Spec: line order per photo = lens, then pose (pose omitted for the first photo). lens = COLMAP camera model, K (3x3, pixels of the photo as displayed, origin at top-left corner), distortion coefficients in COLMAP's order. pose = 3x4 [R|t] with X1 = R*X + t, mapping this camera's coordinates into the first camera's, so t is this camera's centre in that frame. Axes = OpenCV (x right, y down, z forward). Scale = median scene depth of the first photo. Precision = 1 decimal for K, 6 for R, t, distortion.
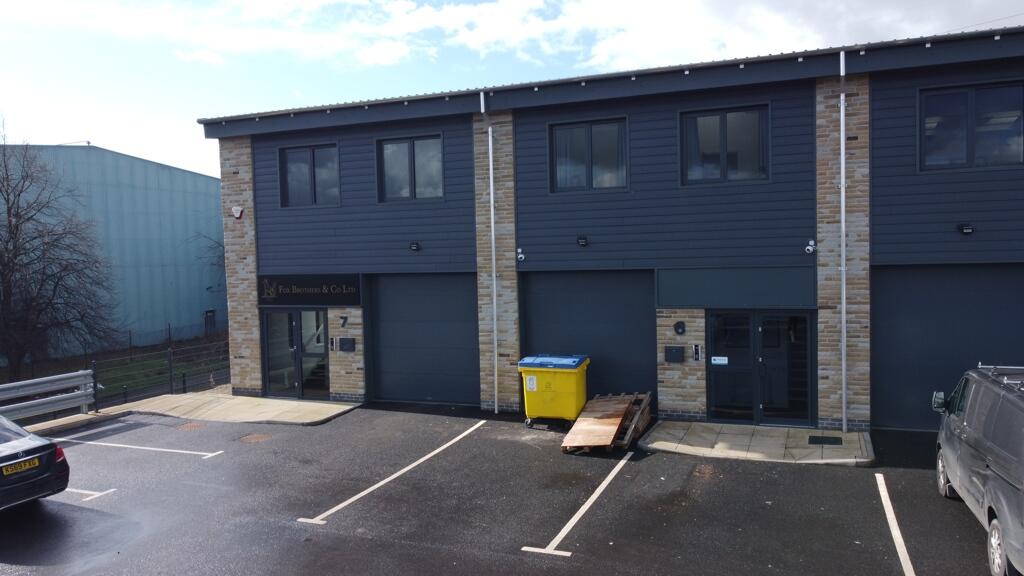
lens RADIAL K [[778.3, 0, 516.3], [0, 778.3, 292.6], [0, 0, 1]] dist [0.016256, -0.020952]
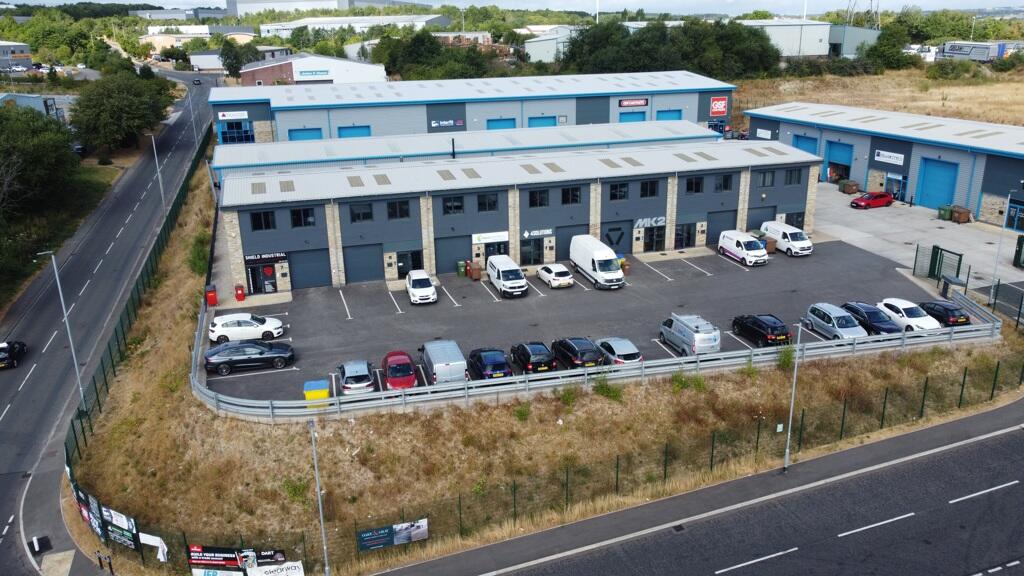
lens RADIAL K [[778.3, 0, 516.3], [0, 778.3, 292.6], [0, 0, 1]] dist [0.016256, -0.020952]
pose [[0.771274, -0.190735, 0.607253, -1.649347], [0.027055, 0.963008, 0.268112, -0.789417], [-0.635928, -0.190358, 0.747903, -2.258980]]
